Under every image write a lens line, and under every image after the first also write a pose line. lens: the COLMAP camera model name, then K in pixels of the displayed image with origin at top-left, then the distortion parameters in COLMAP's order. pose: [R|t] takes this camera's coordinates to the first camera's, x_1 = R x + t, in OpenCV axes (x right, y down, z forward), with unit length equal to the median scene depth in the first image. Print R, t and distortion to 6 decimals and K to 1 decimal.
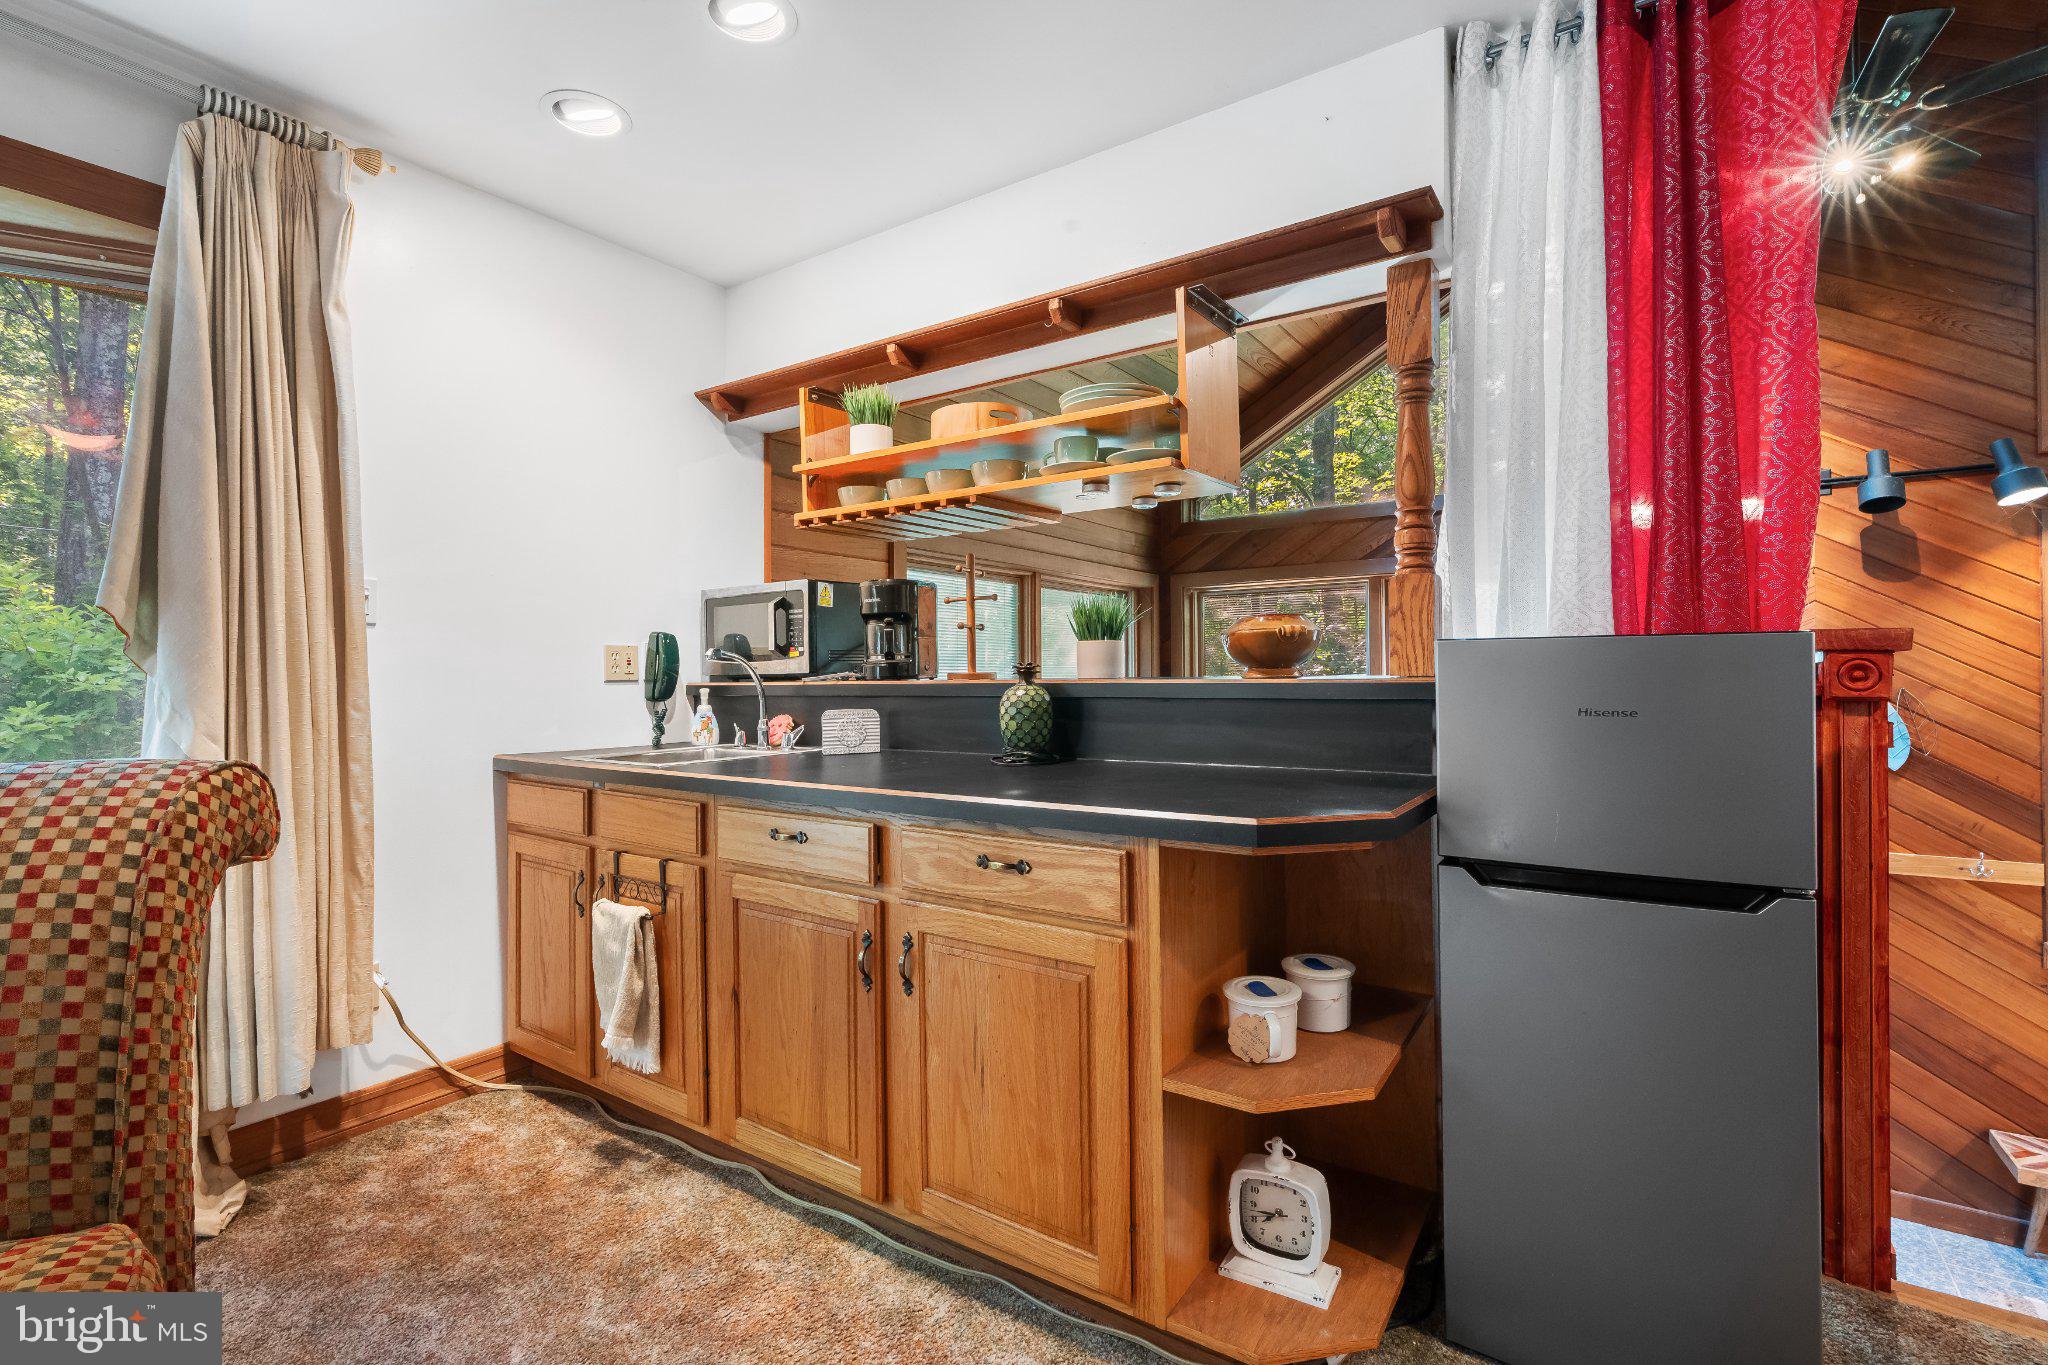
lens RADIAL K [[919.7, 0, 1025.6], [0, 919.7, 676.2], [0, 0, 1]] dist [-0.004594, 0.000016]
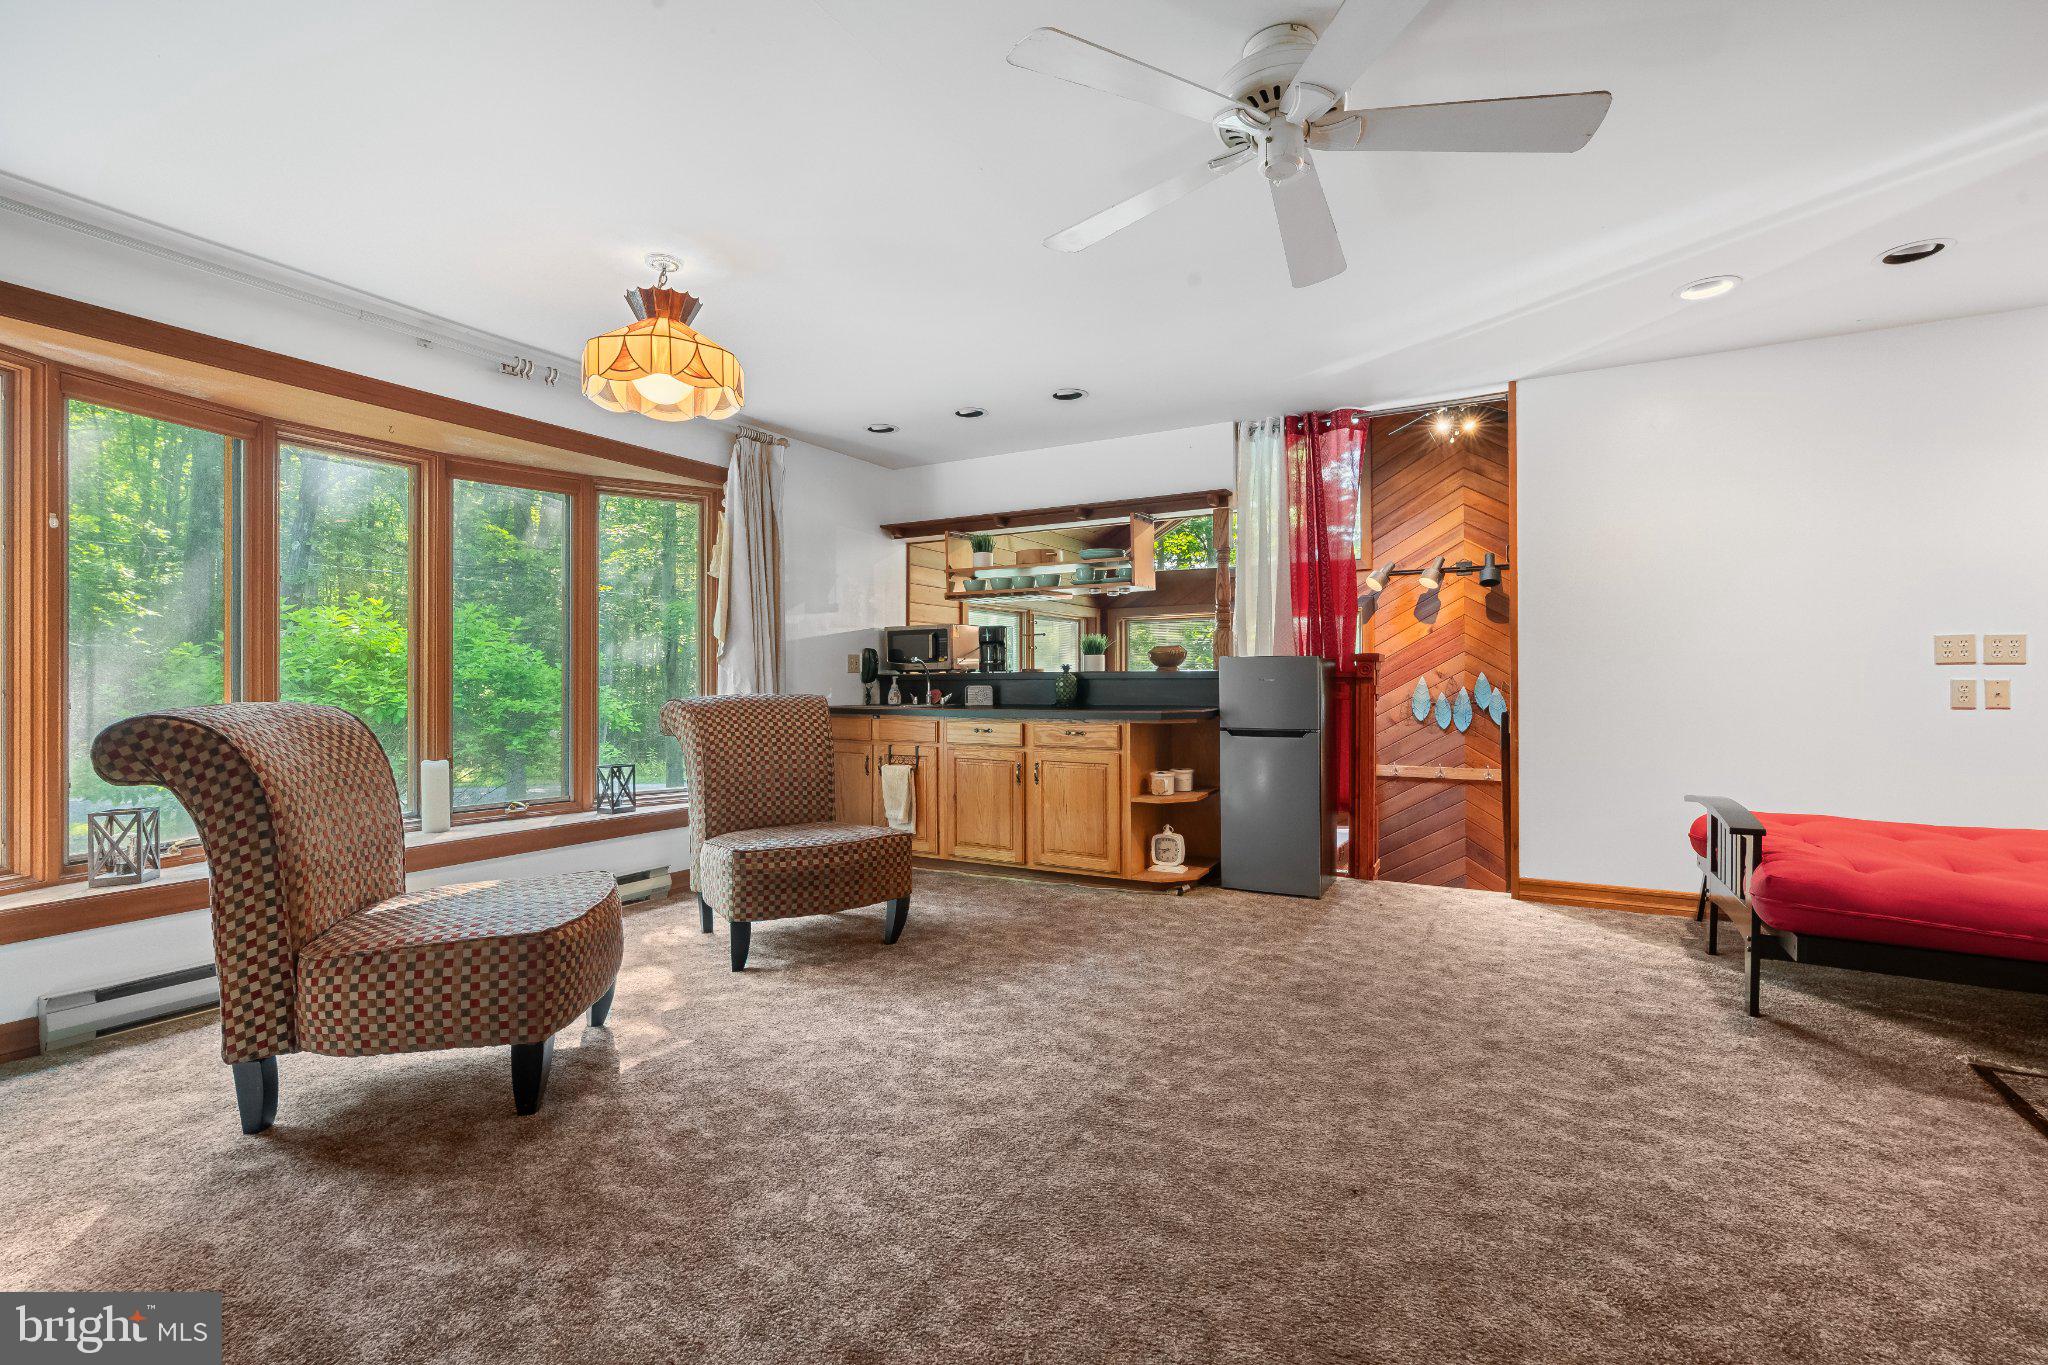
lens RADIAL K [[919.7, 0, 1025.6], [0, 919.7, 676.2], [0, 0, 1]] dist [-0.004594, 0.000016]
pose [[0.995280, 0.005086, 0.096913, -0.390468], [-0.004707, 0.999980, -0.004137, 0.031857], [-0.096932, 0.003662, 0.995284, -1.582561]]
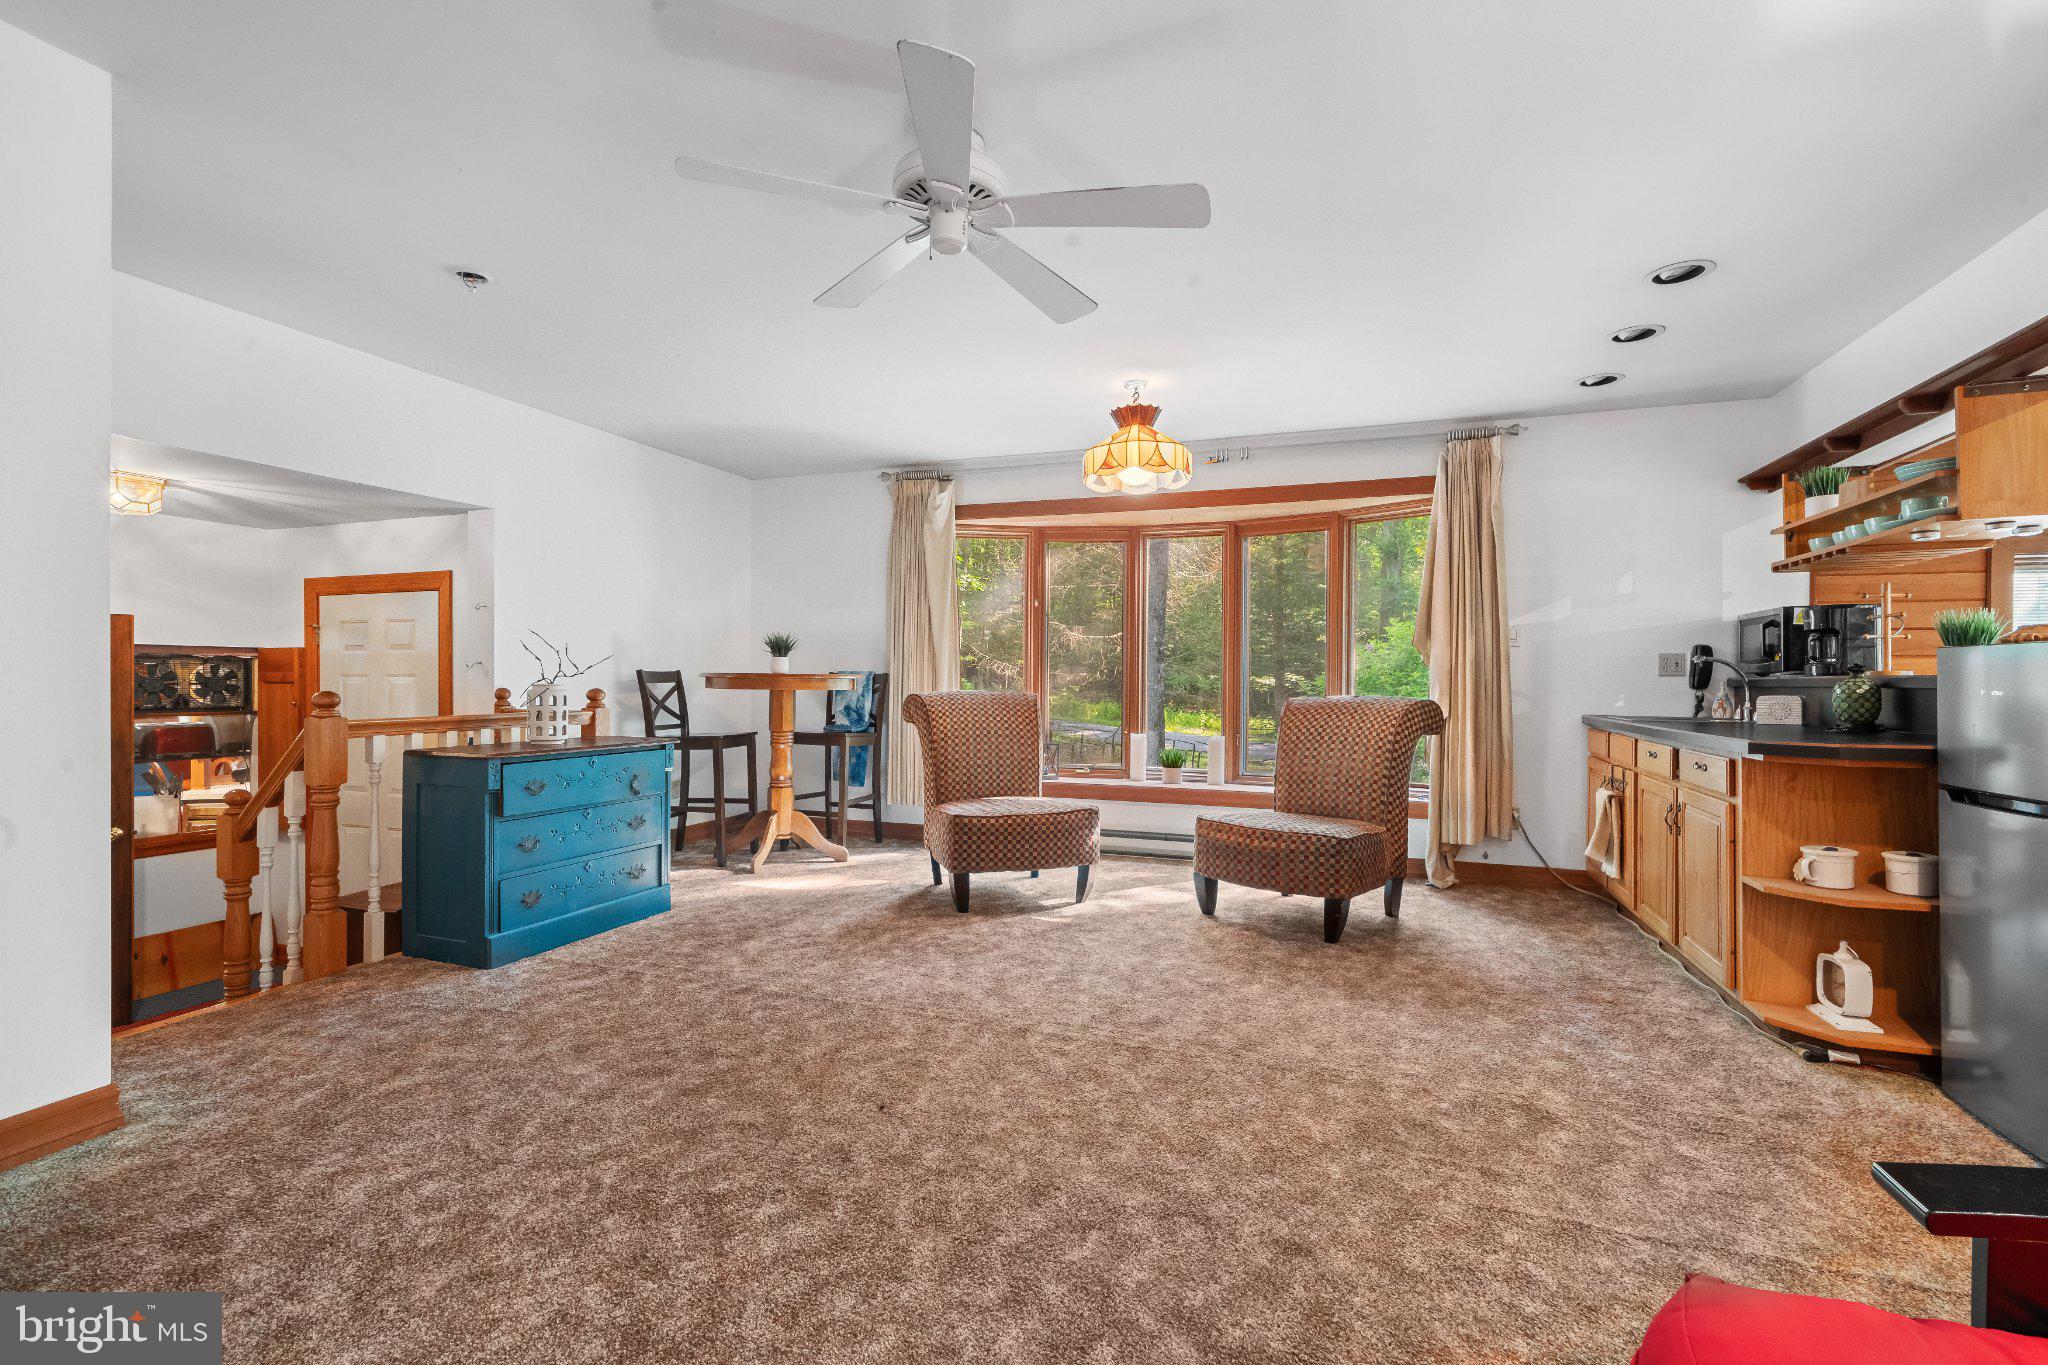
lens RADIAL K [[919.7, 0, 1025.6], [0, 919.7, 676.2], [0, 0, 1]] dist [-0.004594, 0.000016]
pose [[0.250316, 0.007856, -0.968132, 1.273941], [-0.007102, 0.999955, 0.006278, 0.007562], [0.968138, 0.005304, 0.250360, -0.751729]]
